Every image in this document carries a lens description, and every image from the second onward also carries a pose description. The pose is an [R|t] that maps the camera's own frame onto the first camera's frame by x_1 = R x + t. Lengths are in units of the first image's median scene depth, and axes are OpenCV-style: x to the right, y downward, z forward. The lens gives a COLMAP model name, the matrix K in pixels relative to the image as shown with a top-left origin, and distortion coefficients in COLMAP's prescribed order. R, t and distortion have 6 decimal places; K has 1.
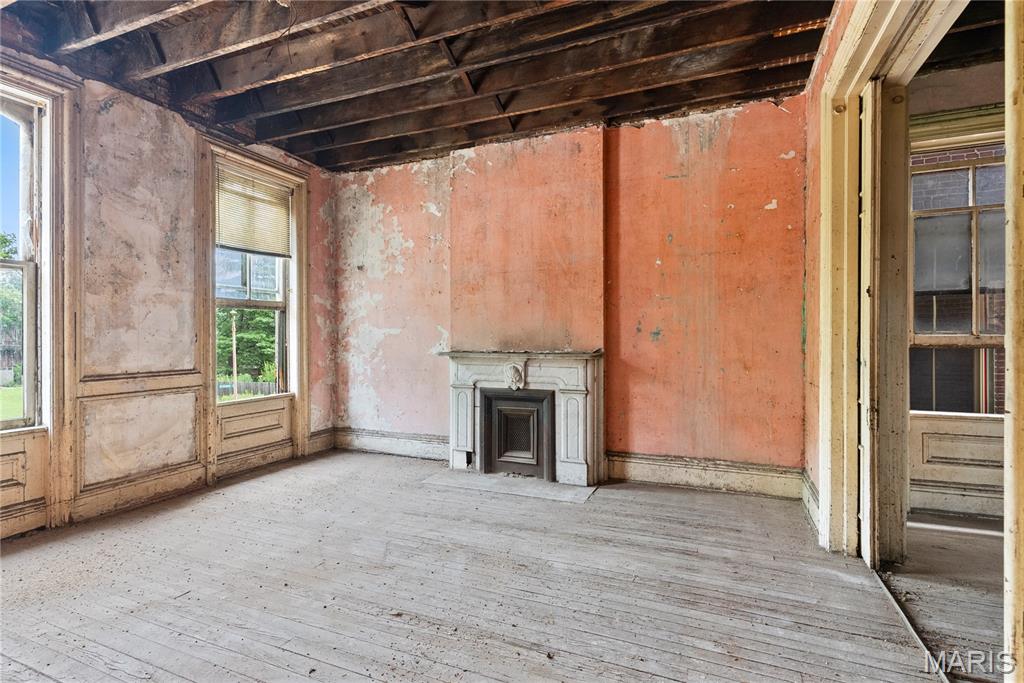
lens RADIAL K [[495.9, 0, 511.9], [0, 495.9, 338.7], [0, 0, 1]] dist [0.003284, 0.000385]
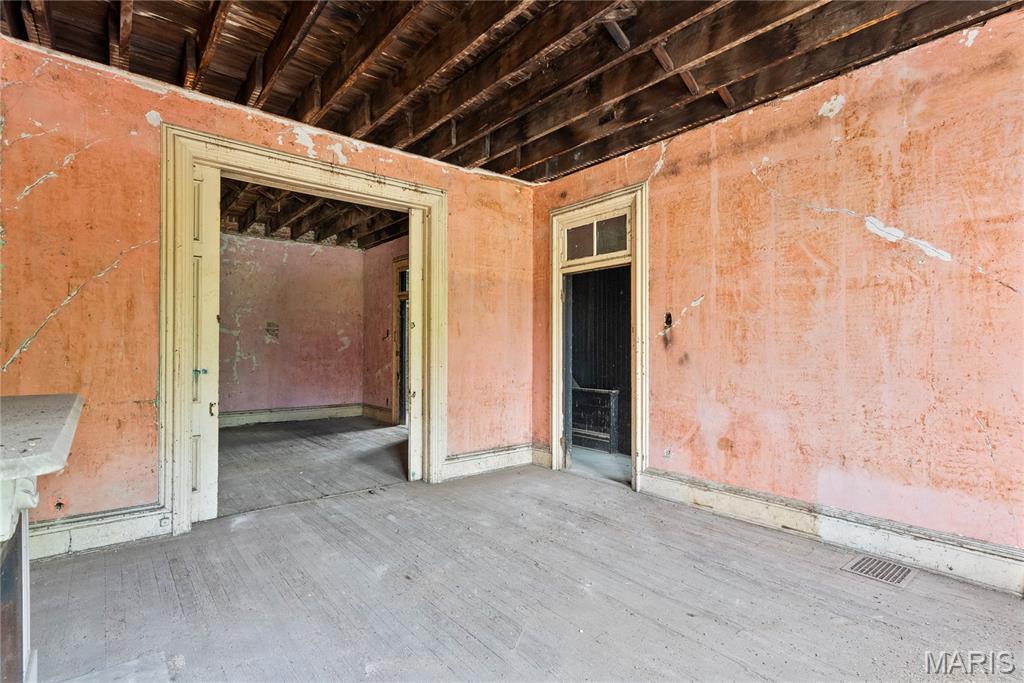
lens RADIAL K [[495.9, 0, 511.4], [0, 495.9, 344.0], [0, 0, 1]] dist [0.003284, 0.000385]
pose [[-0.887147, 0.005978, 0.461448, -0.719958], [0.004024, 0.999978, -0.005218, -0.016745], [-0.461470, -0.002773, -0.887152, 2.033546]]
